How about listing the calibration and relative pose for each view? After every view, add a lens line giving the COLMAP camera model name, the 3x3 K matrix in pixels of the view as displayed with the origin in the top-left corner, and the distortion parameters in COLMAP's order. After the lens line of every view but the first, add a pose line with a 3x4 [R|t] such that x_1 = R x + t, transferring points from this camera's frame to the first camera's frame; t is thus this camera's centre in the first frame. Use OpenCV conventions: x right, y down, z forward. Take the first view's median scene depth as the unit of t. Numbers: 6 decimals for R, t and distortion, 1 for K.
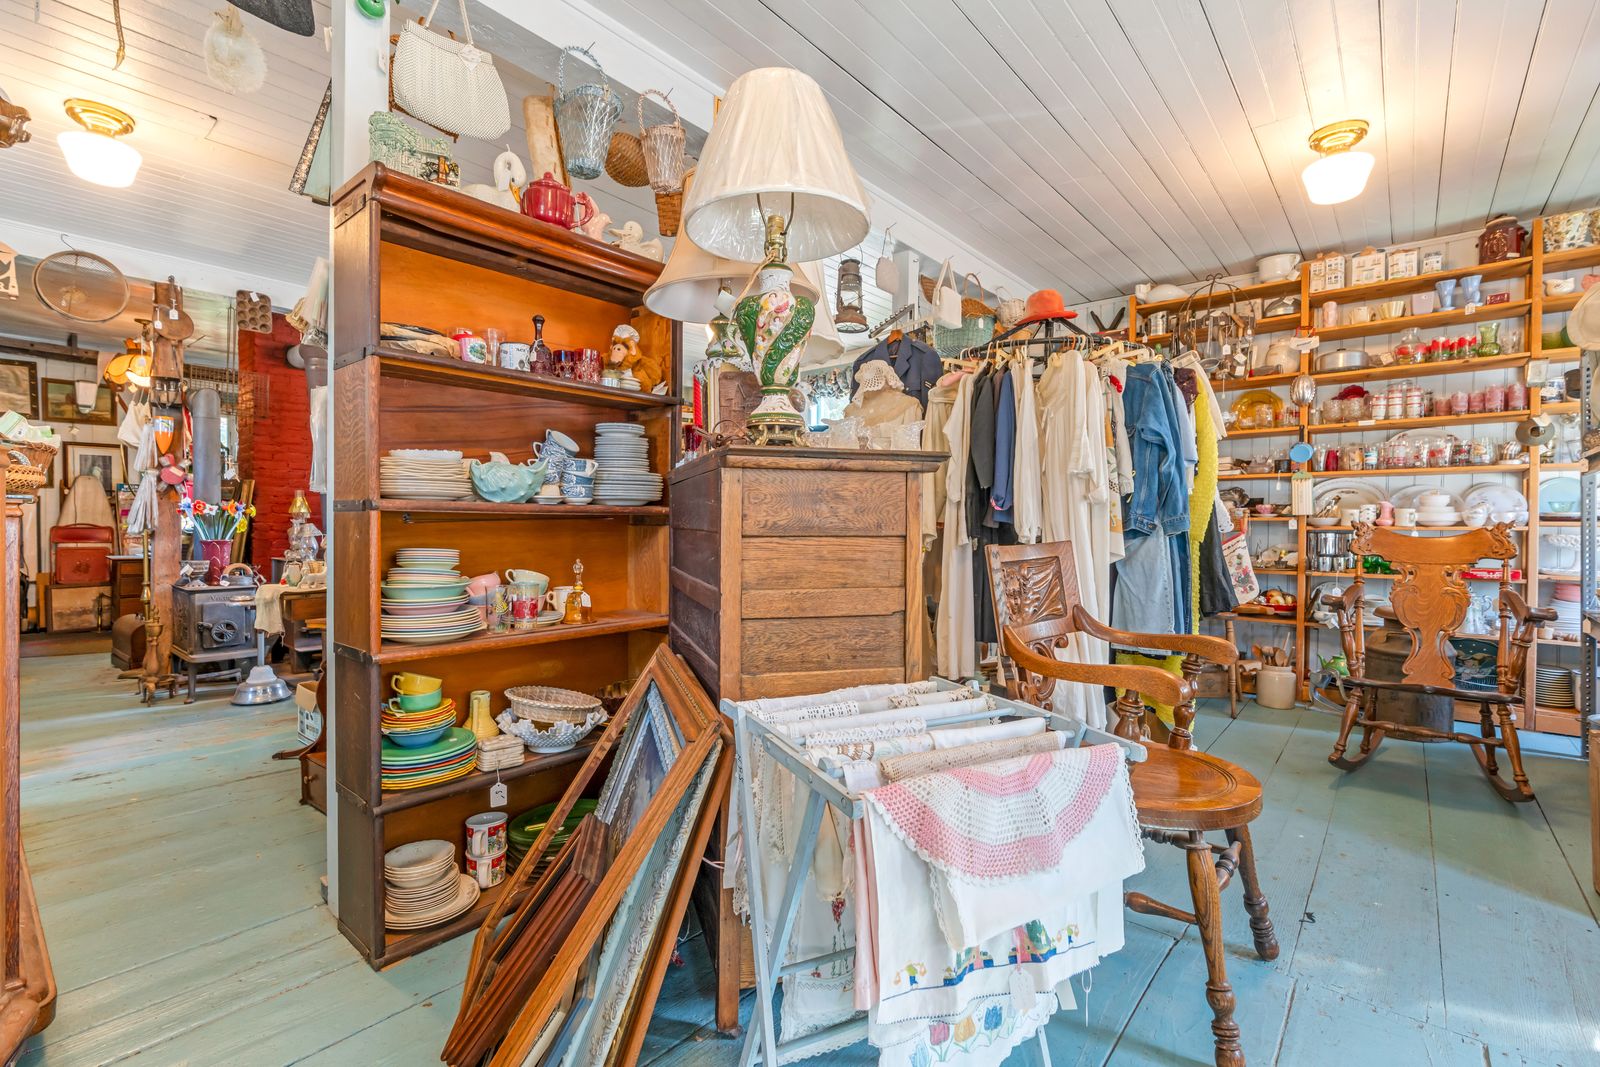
lens RADIAL K [[738.5, 0, 800.3], [0, 738.5, 524.4], [0, 0, 1]] dist [-0.000180, 0.000121]
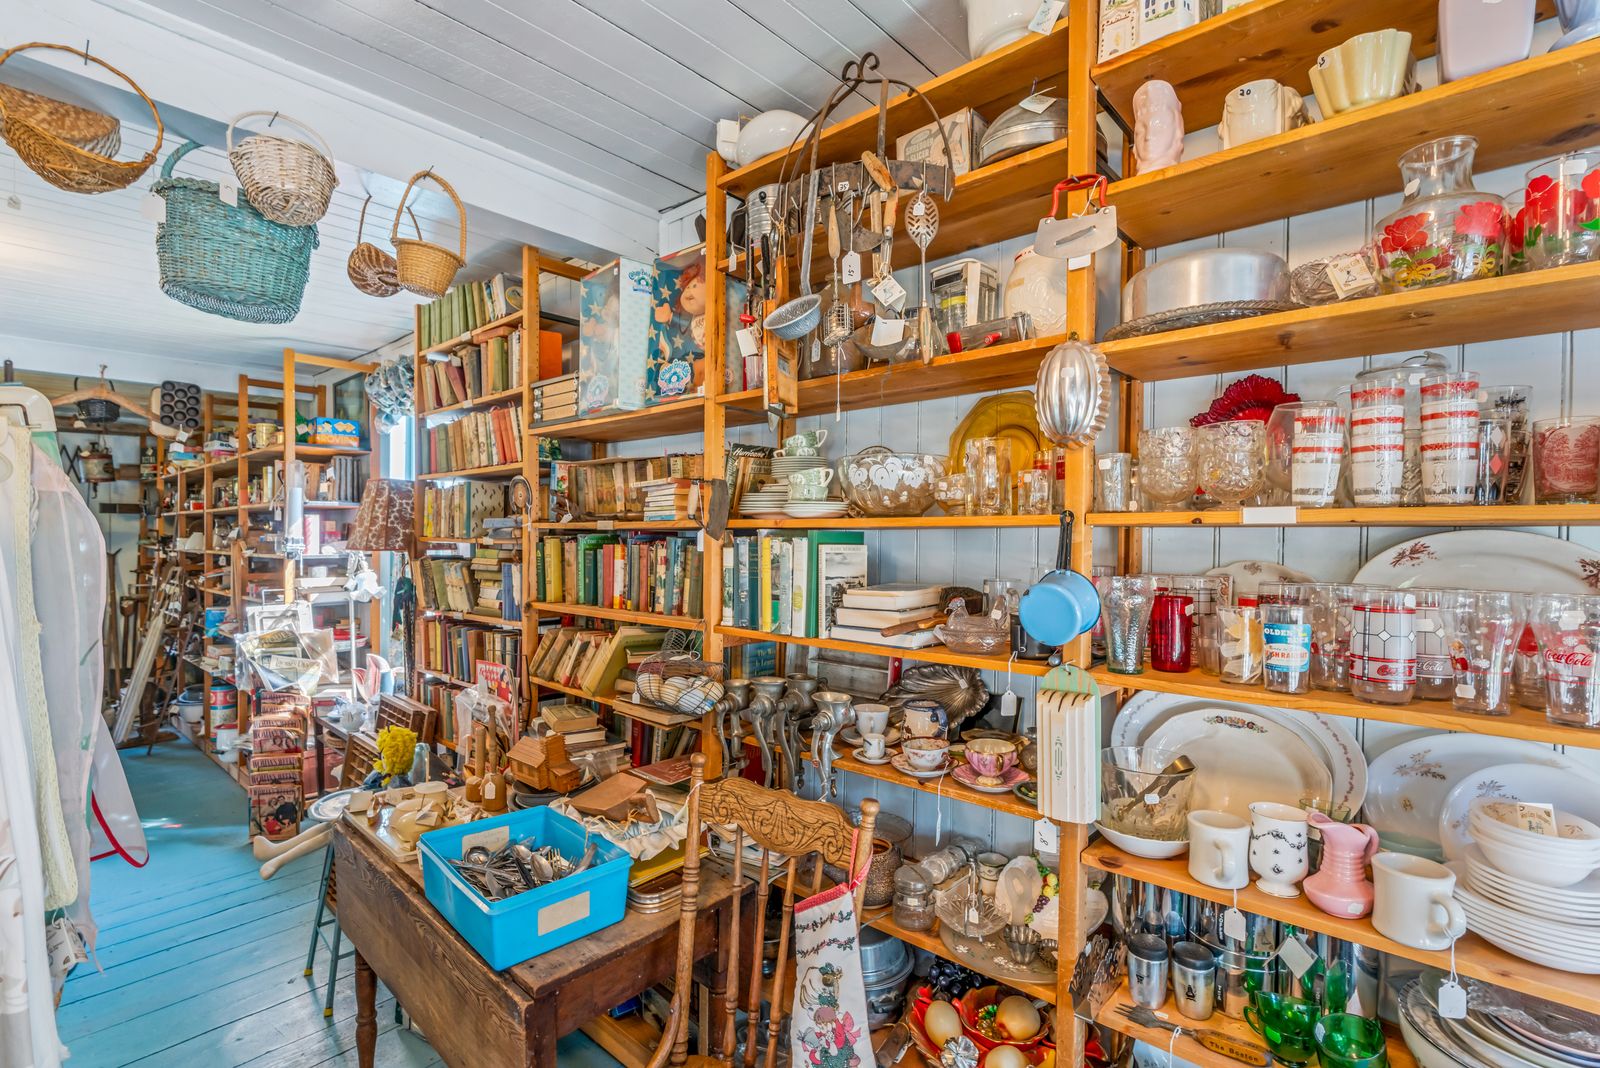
lens RADIAL K [[736.4, 0, 811.0], [0, 736.4, 531.9], [0, 0, 1]] dist [-0.008459, -0.000140]
pose [[0.999462, -0.000026, -0.032789, 0.596207], [0.000137, 0.999994, 0.003385, -0.129245], [0.032788, -0.003388, 0.999457, 0.713769]]
